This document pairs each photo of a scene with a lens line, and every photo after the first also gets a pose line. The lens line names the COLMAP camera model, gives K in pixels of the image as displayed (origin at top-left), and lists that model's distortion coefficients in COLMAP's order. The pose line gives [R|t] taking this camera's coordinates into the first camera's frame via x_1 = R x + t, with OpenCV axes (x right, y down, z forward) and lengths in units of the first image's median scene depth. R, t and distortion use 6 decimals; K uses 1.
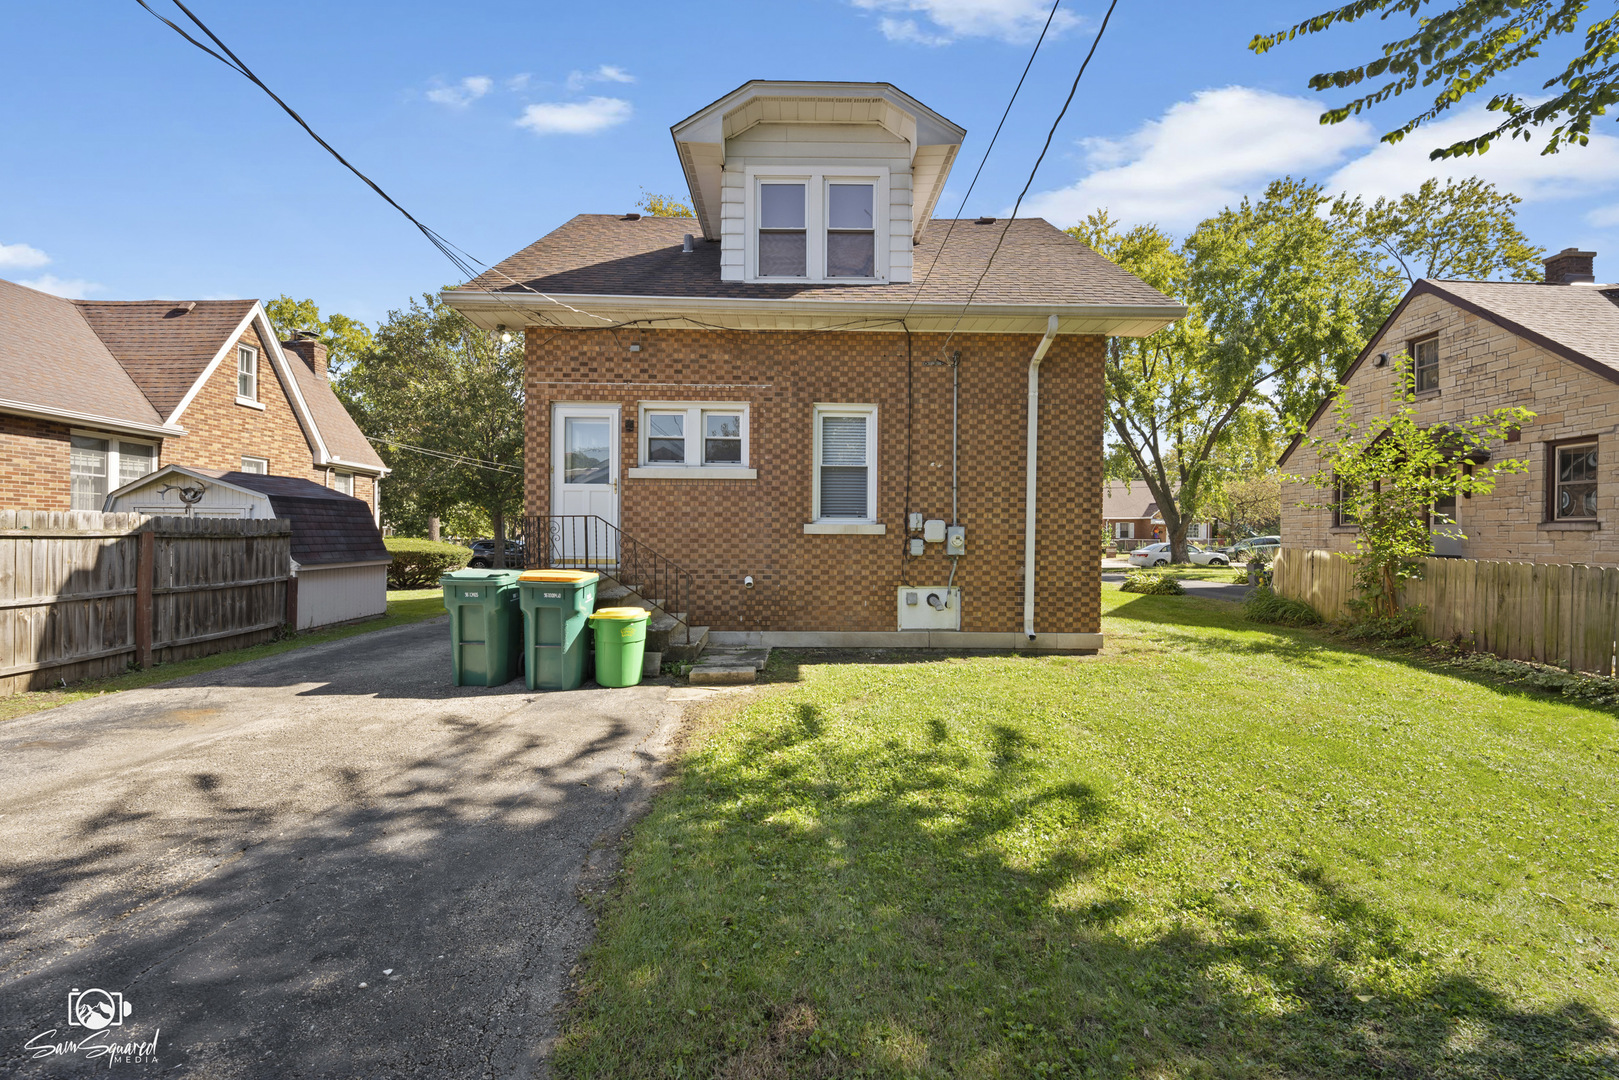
lens RADIAL K [[691.9, 0, 806.4], [0, 691.9, 561.1], [0, 0, 1]] dist [-0.019160, -0.000574]
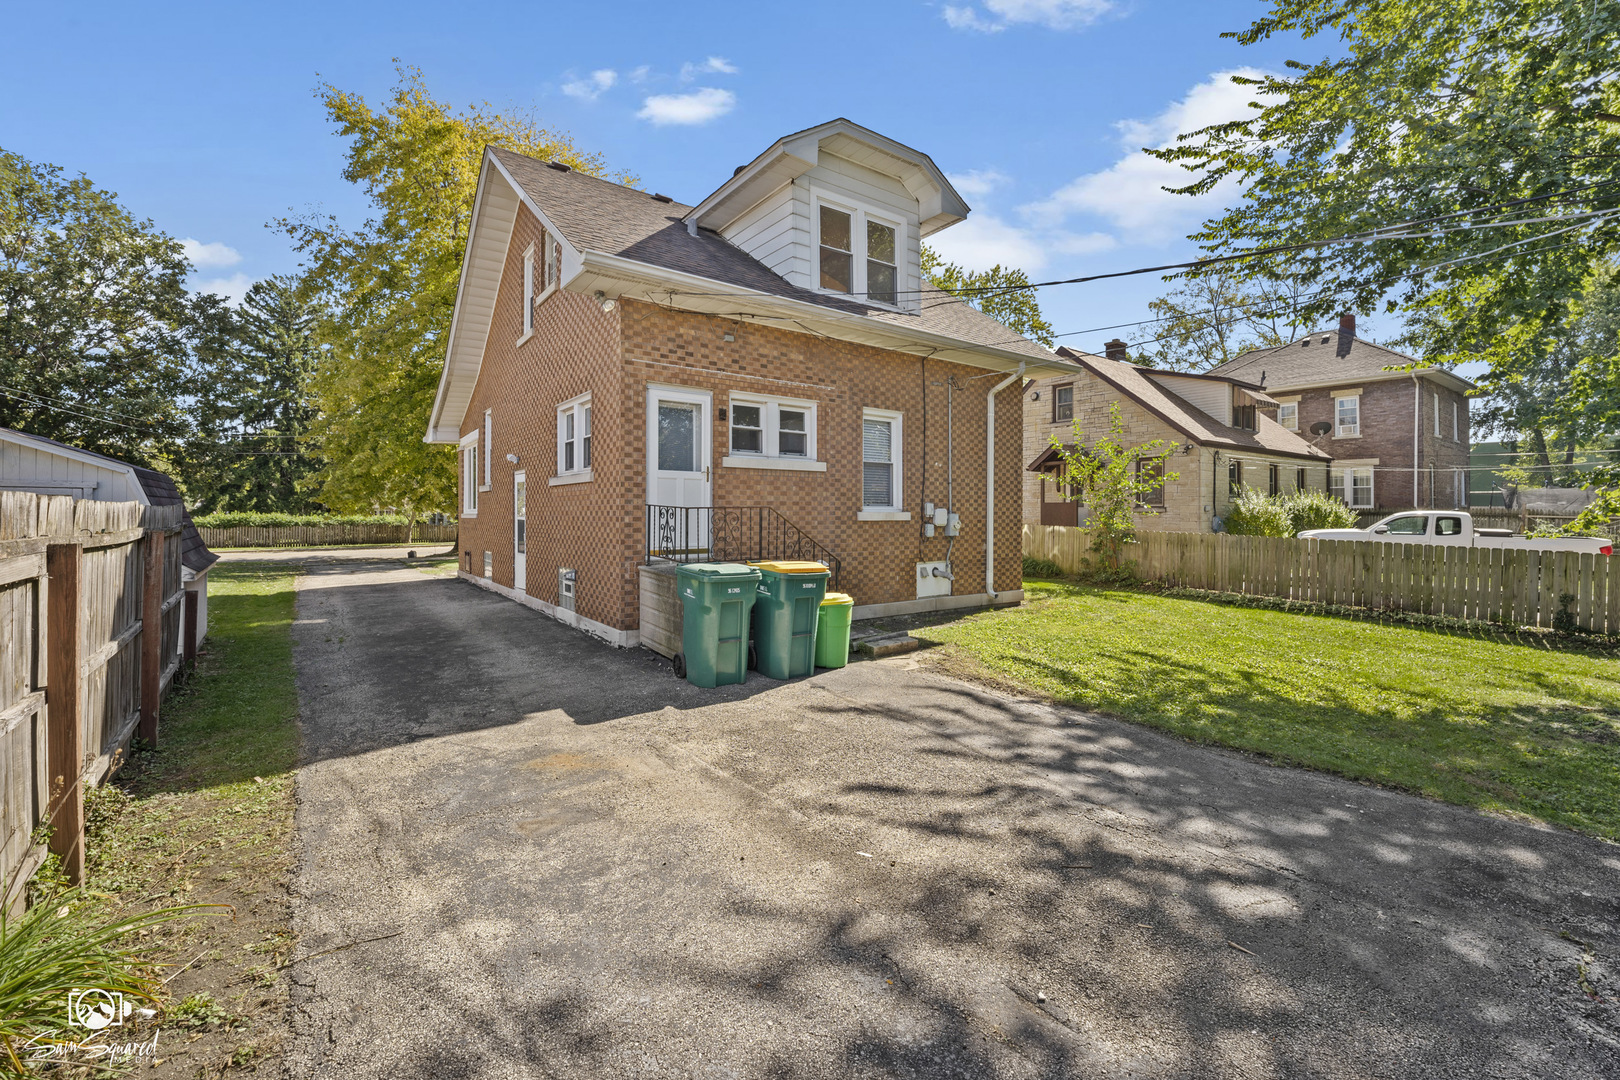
lens RADIAL K [[692.7, 0, 802.2], [0, 692.7, 536.4], [0, 0, 1]] dist [-0.020049, -0.000185]
pose [[0.819531, -0.023978, 0.572533, -0.736924], [0.024817, 0.999672, 0.006344, -0.022690], [-0.572497, 0.009010, 0.819857, 0.113193]]
